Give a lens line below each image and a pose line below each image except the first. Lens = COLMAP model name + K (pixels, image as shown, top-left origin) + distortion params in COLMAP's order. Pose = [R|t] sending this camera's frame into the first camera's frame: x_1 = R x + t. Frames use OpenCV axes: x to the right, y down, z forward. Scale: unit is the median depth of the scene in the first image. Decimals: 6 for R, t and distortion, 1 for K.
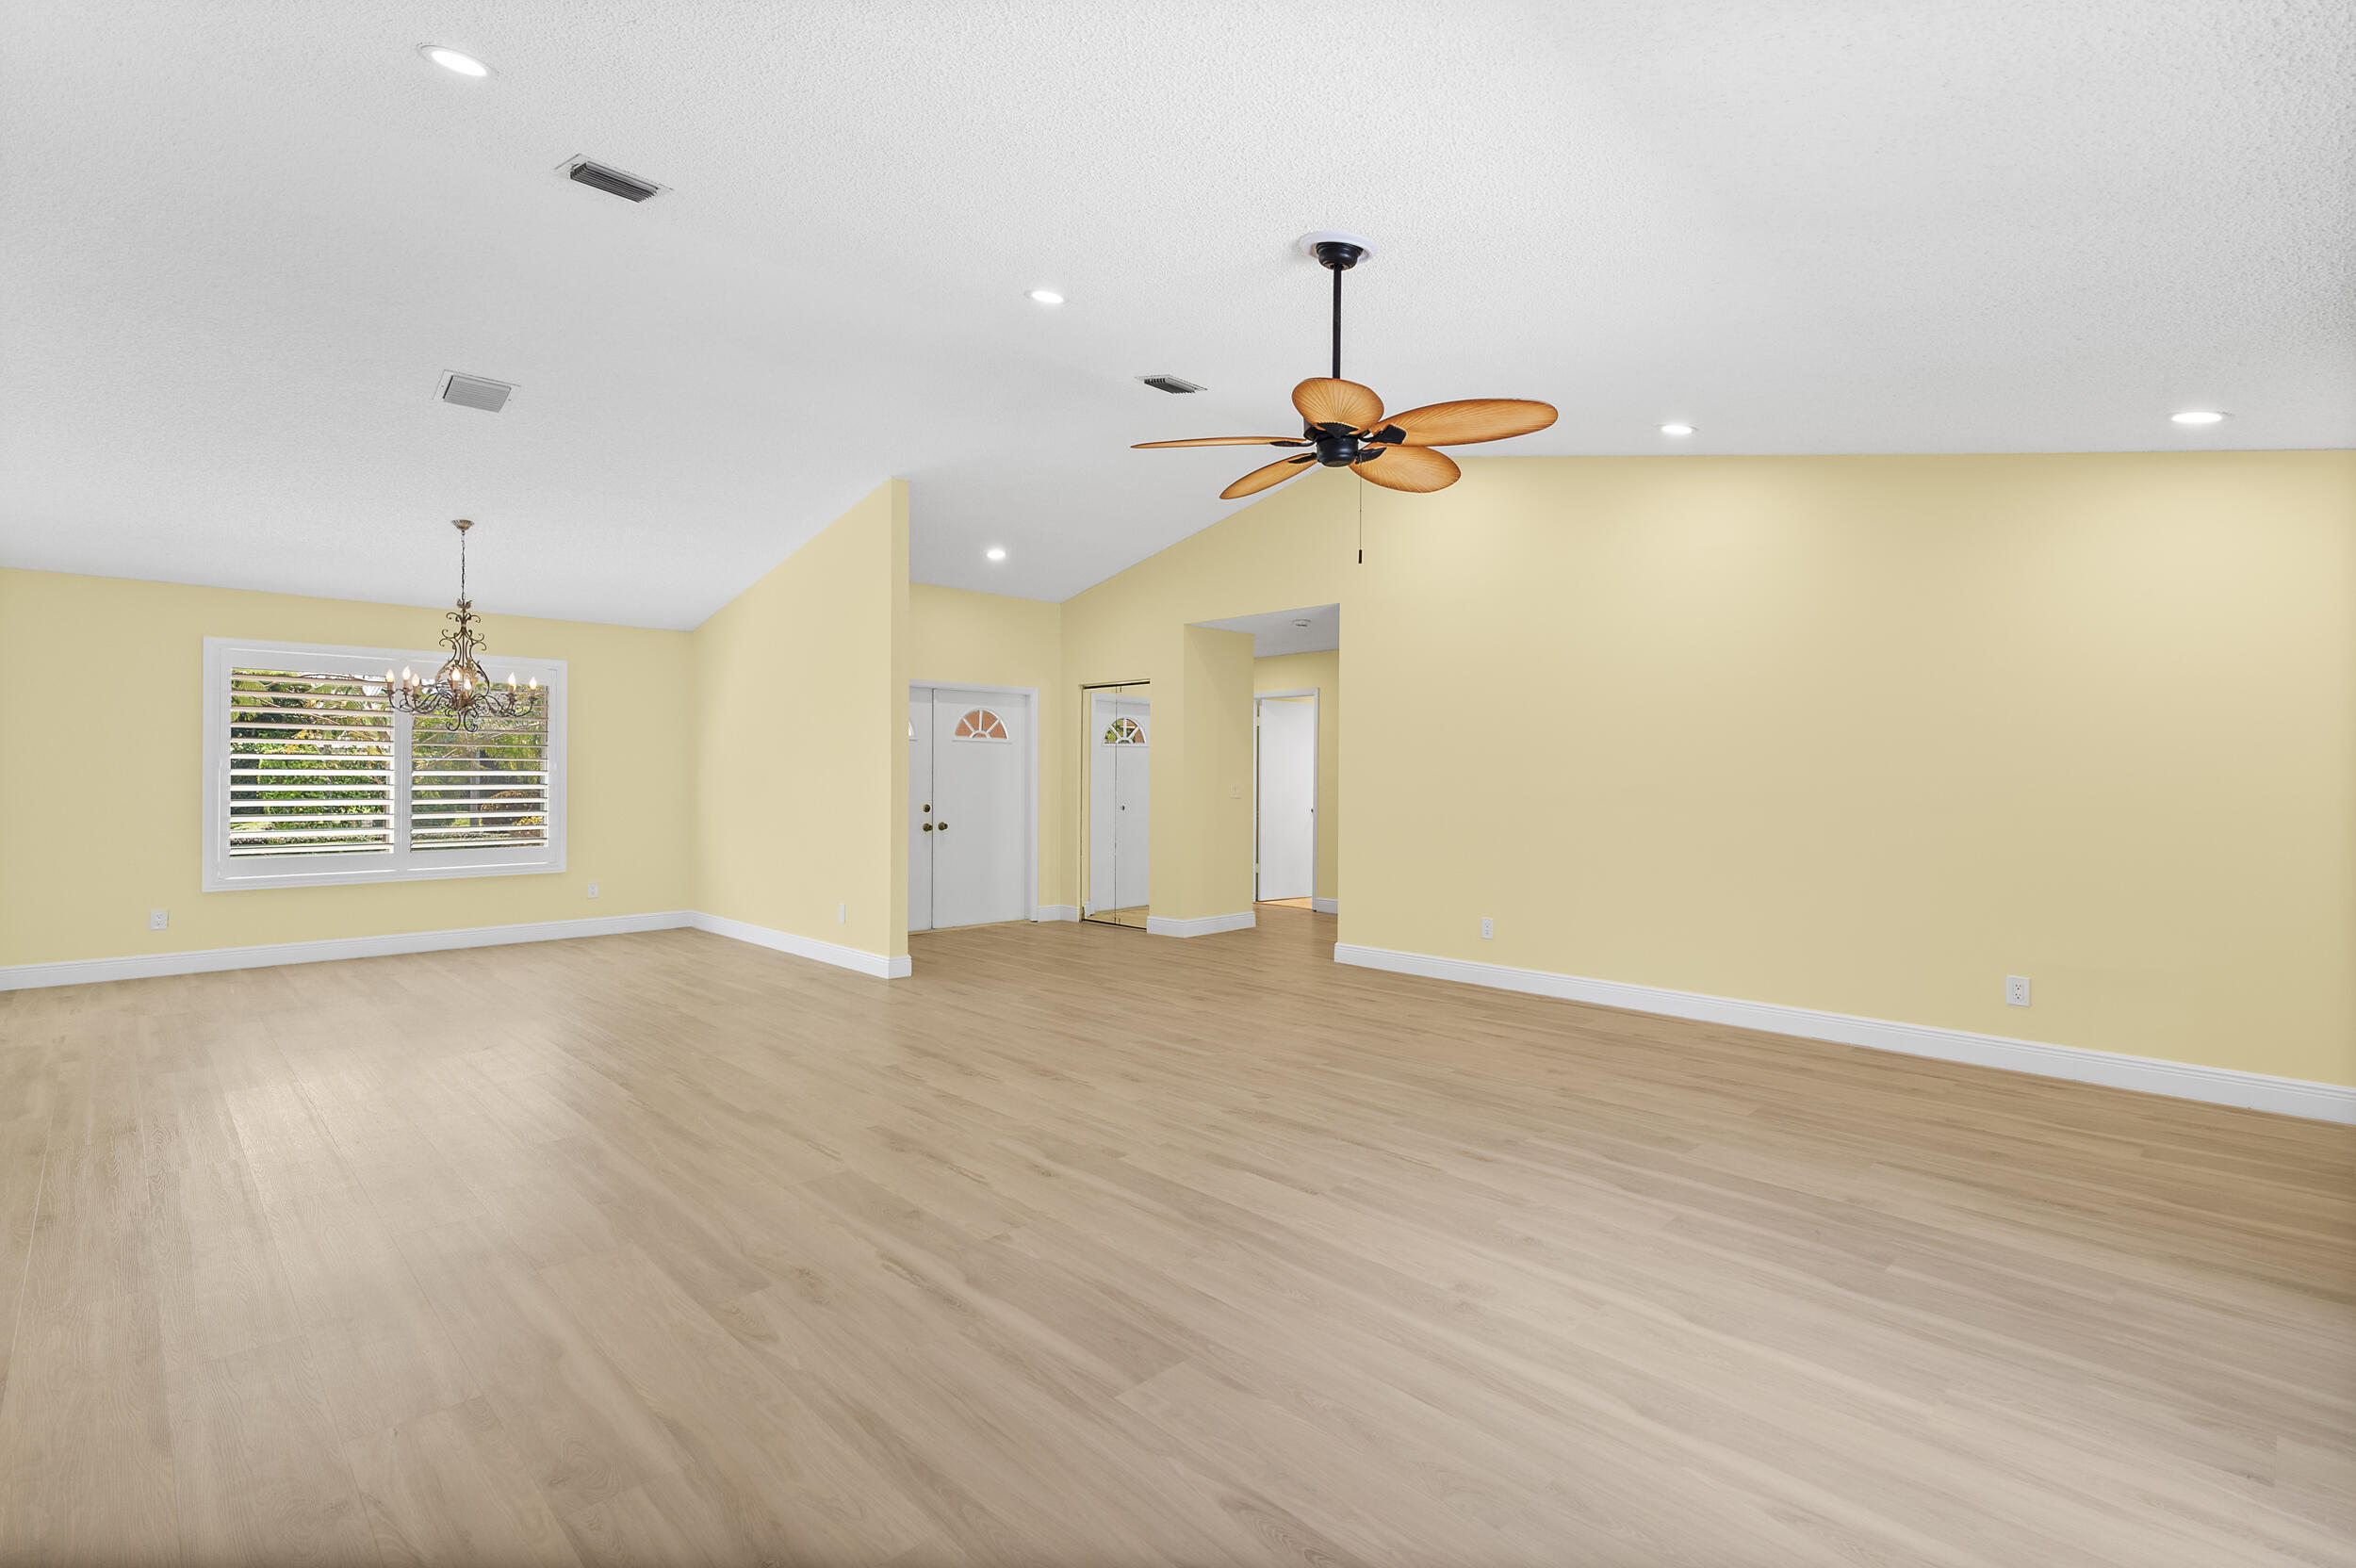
lens RADIAL K [[1063.3, 0, 1178.0], [0, 1063.3, 784.0], [0, 0, 1]] dist [0.016642, -0.000219]
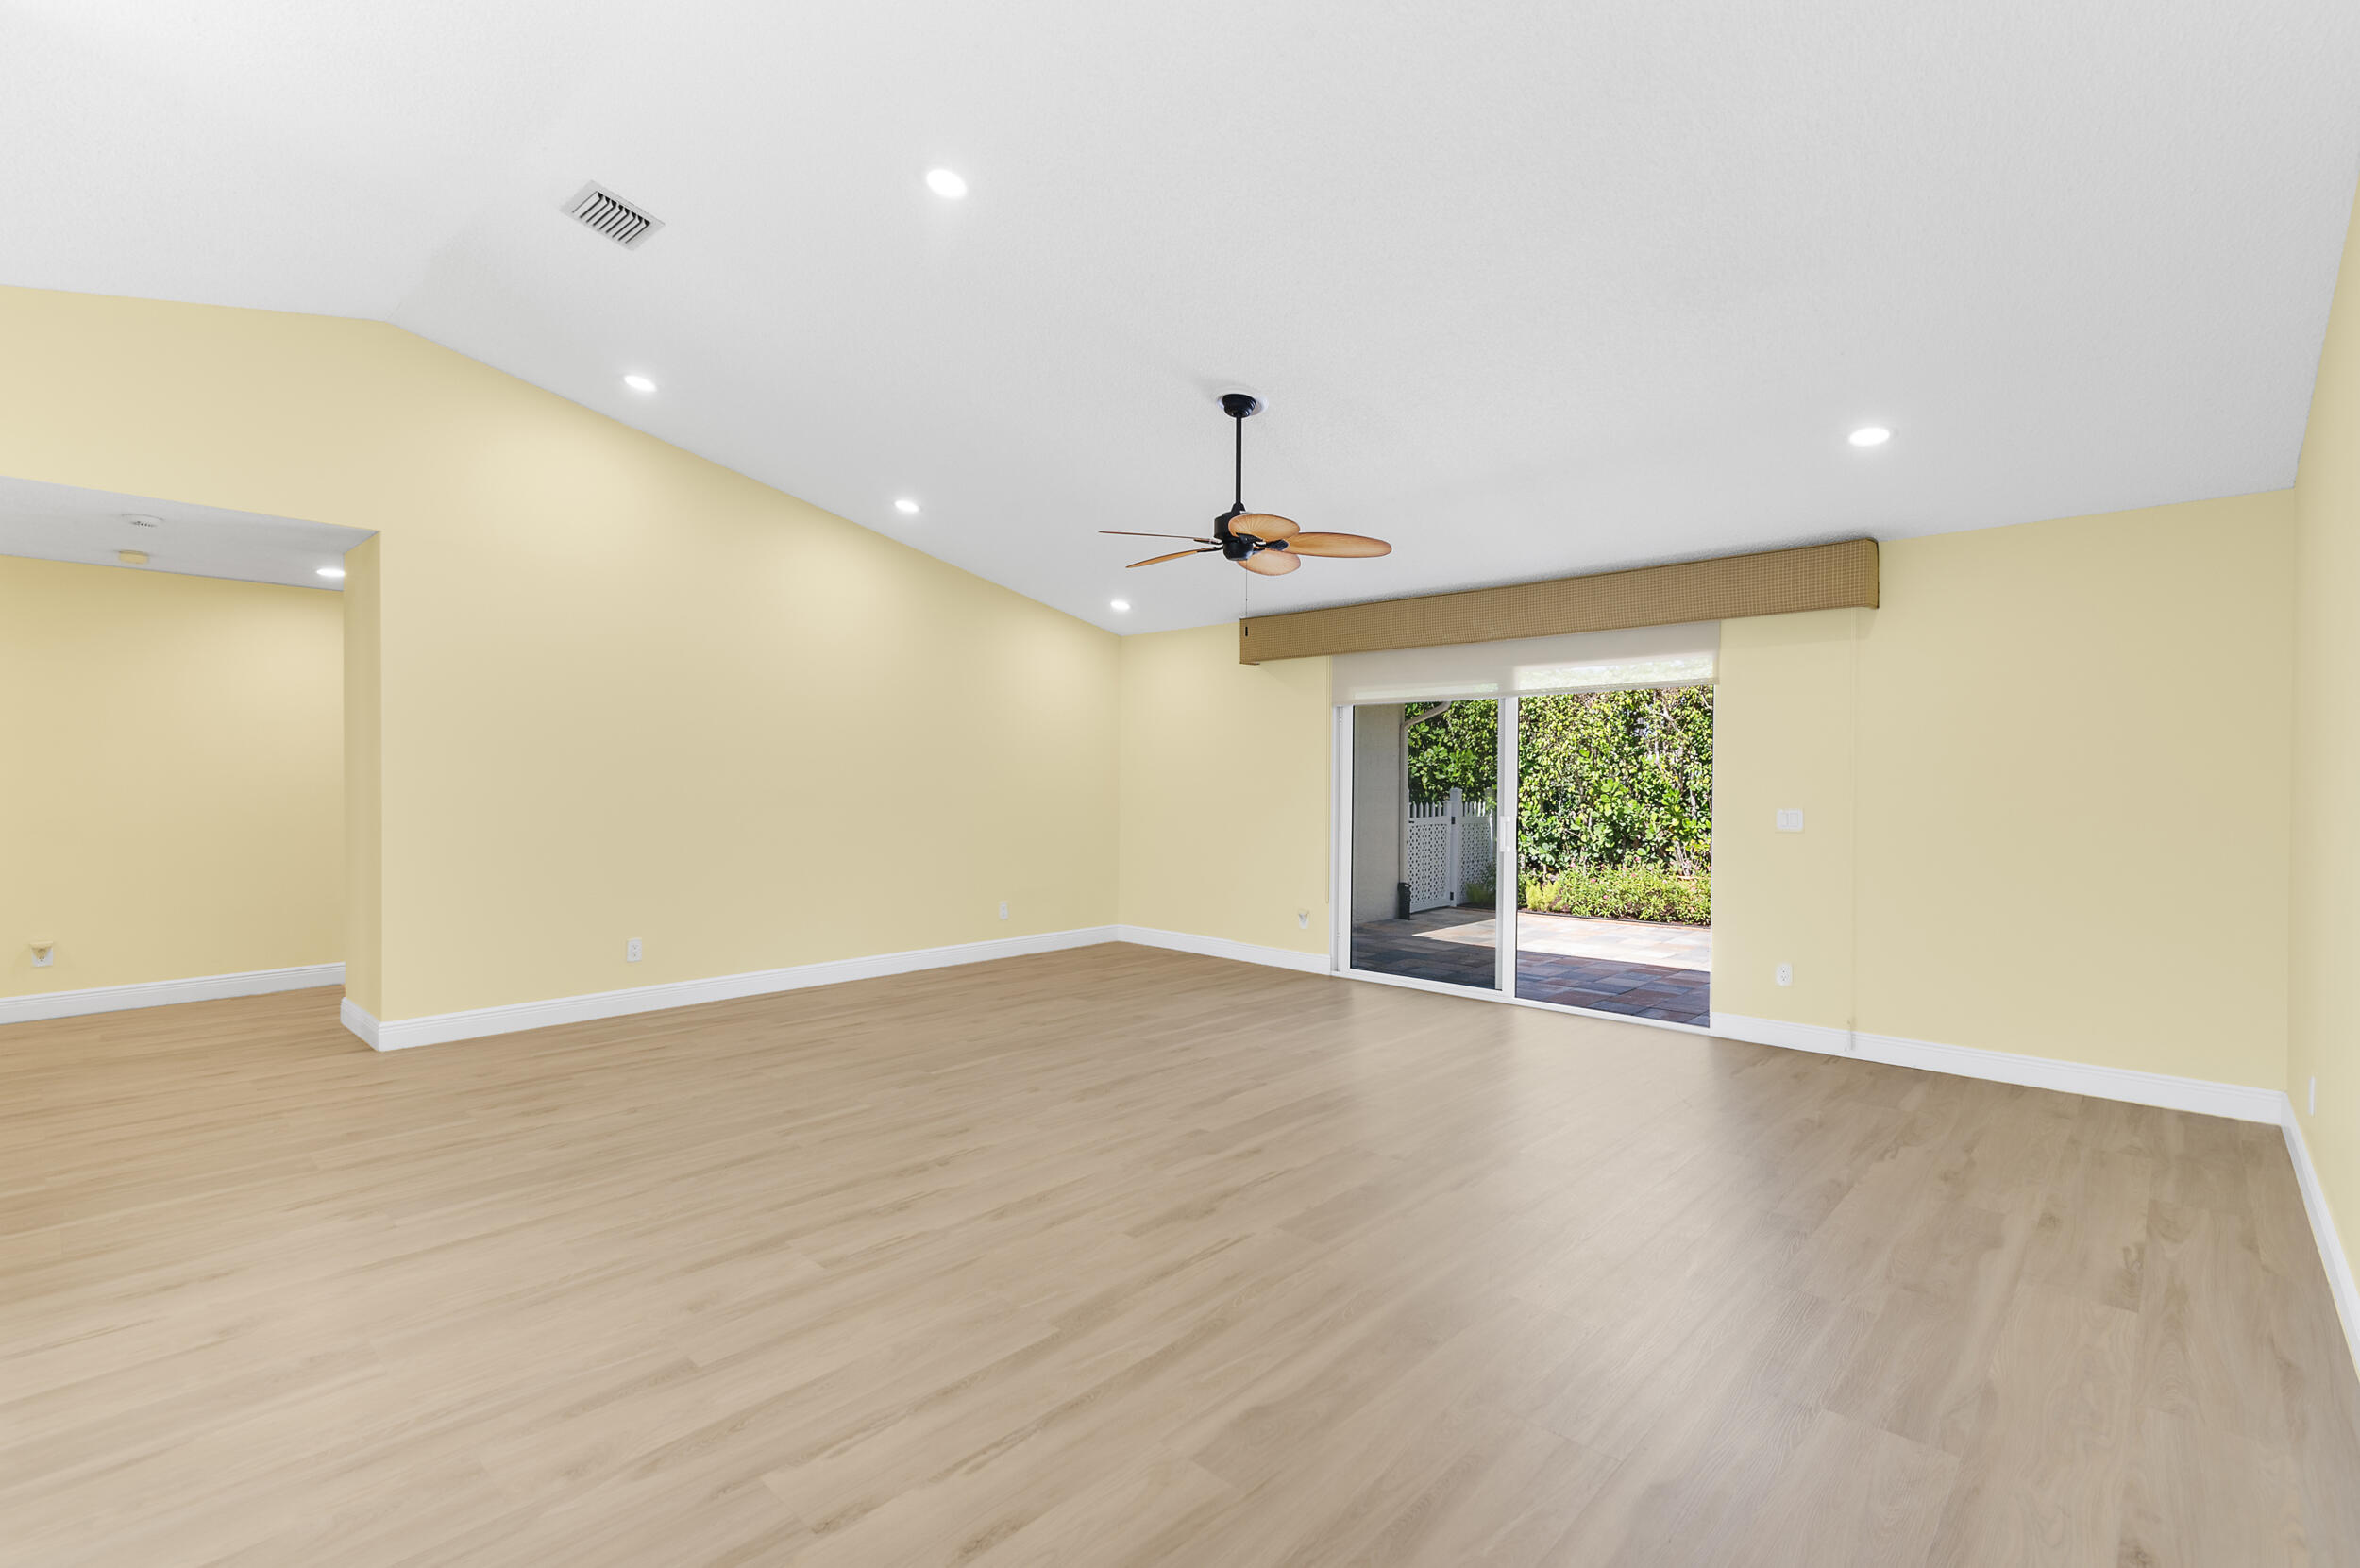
lens RADIAL K [[1066.3, 0, 1150.8], [0, 1066.3, 791.7], [0, 0, 1]] dist [0.007362, 0.001093]
pose [[-0.024838, -0.016285, 0.999559, -1.098573], [0.002347, 0.999864, 0.016348, -0.021208], [-0.999689, 0.002752, -0.024796, 1.026643]]
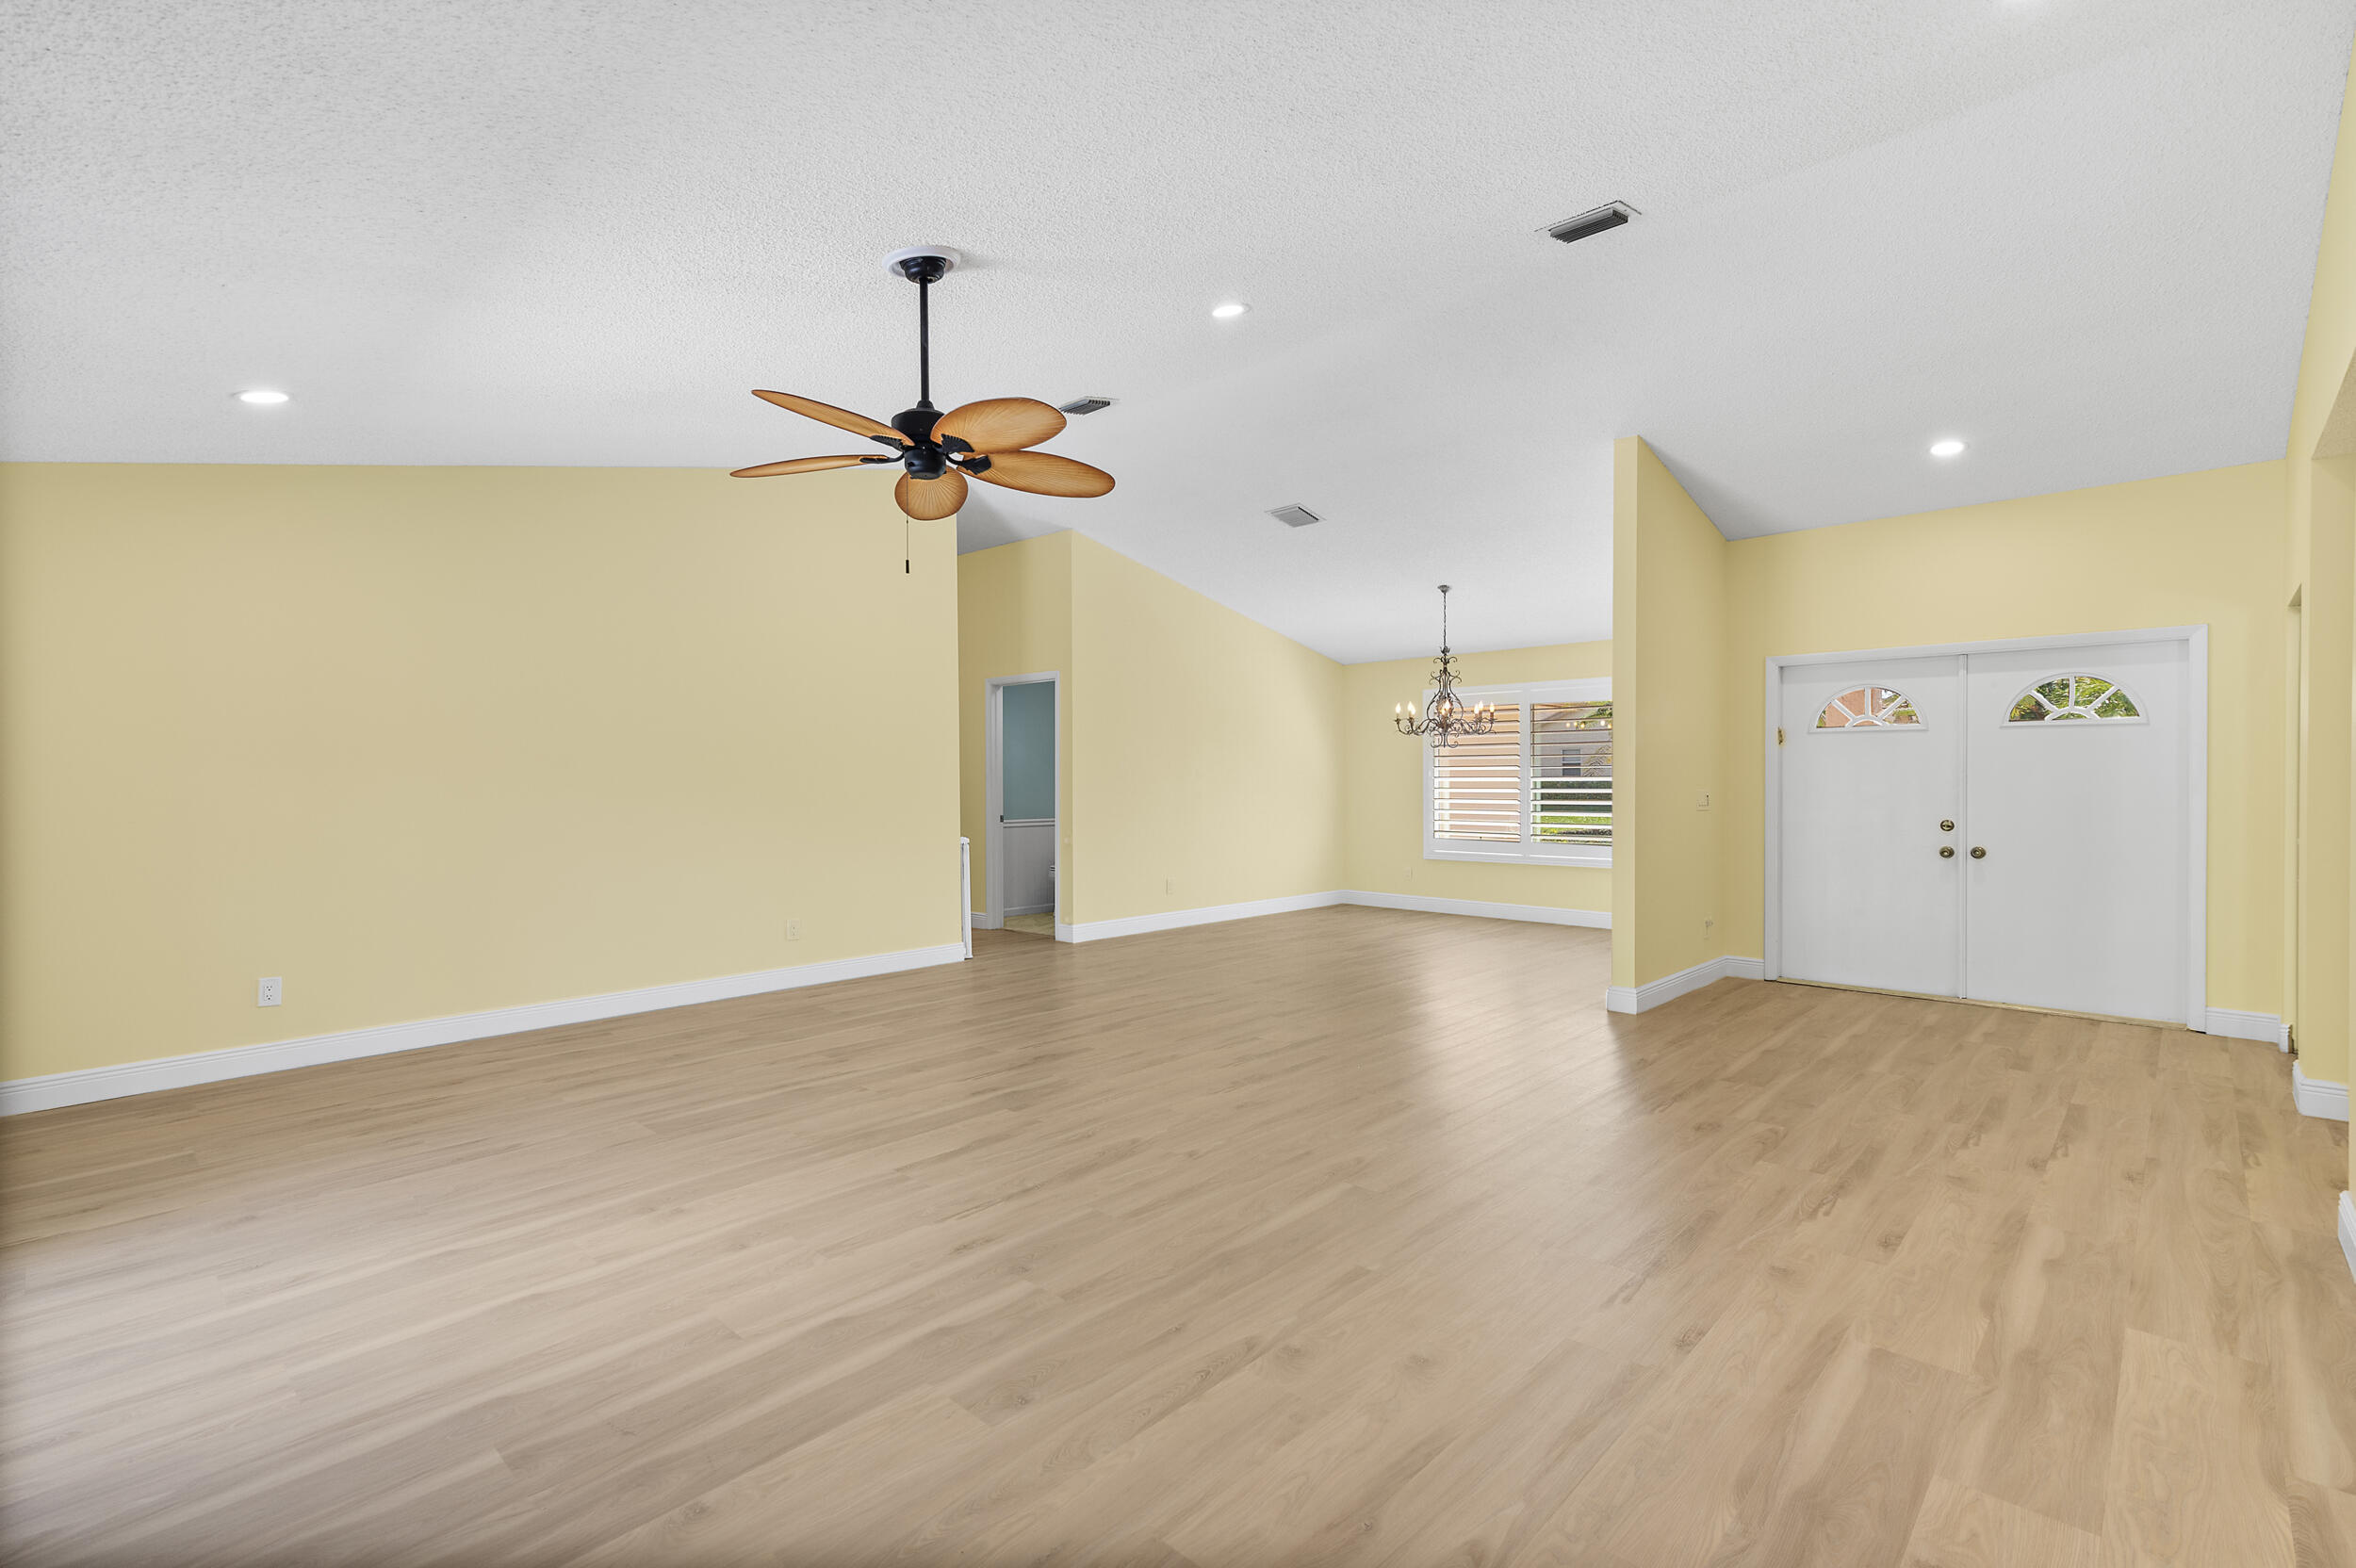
lens RADIAL K [[1063.2, 0, 1183.1], [0, 1063.2, 792.2], [0, 0, 1]] dist [0.015384, -0.000339]
pose [[0.053359, 0.008343, -0.998541, 1.058332], [-0.002967, 0.999962, 0.008197, -0.007503], [0.998571, 0.002525, 0.053382, 1.066454]]
